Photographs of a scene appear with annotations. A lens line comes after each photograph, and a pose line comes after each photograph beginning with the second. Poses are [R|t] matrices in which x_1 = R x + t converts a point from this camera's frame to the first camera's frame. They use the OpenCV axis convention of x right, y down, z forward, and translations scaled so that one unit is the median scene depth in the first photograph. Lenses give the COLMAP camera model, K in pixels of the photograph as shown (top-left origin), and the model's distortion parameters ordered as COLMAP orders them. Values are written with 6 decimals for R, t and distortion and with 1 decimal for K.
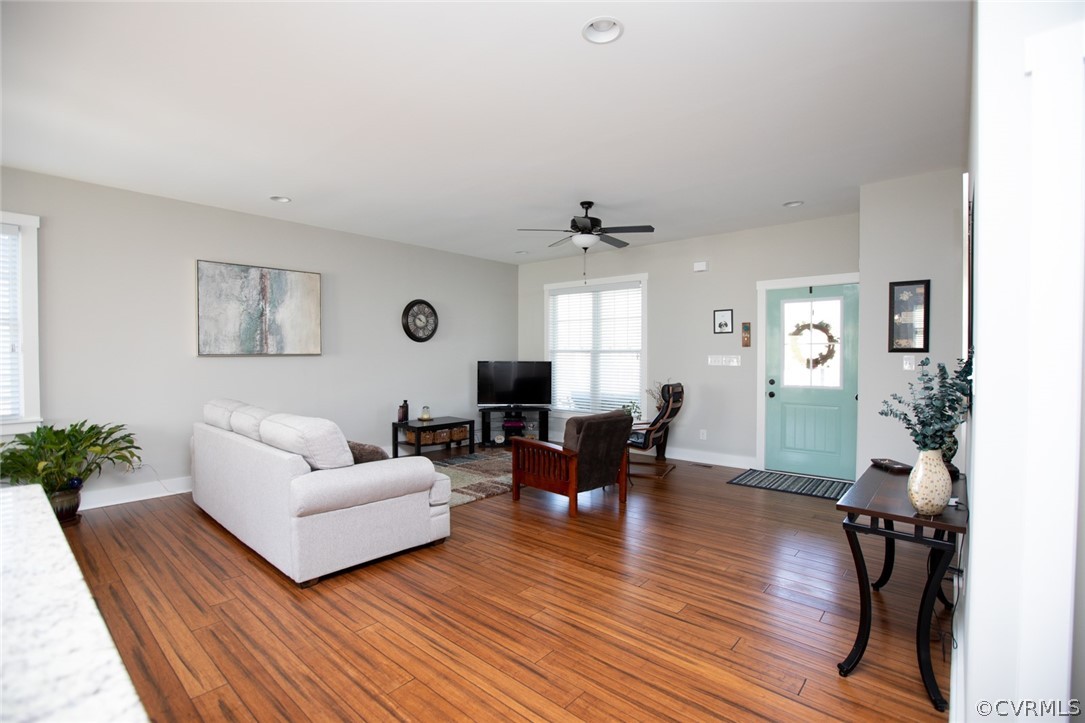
lens RADIAL K [[494.7, 0, 536.4], [0, 494.7, 363.5], [0, 0, 1]] dist [-0.050049, 0.016352]
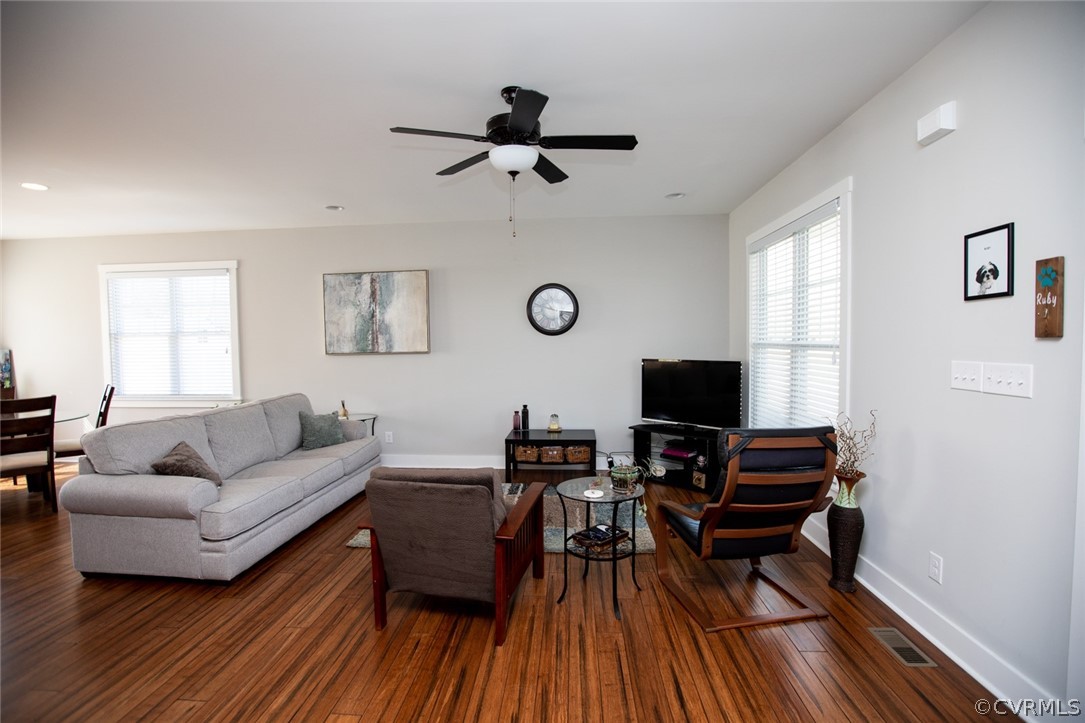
lens RADIAL K [[494.7, 0, 536.4], [0, 494.7, 363.5], [0, 0, 1]] dist [-0.050049, 0.016352]
pose [[0.599684, 0.026421, -0.799800, 0.507962], [-0.001256, 0.999485, 0.032075, -0.029217], [0.800236, -0.018230, 0.599408, 0.605188]]
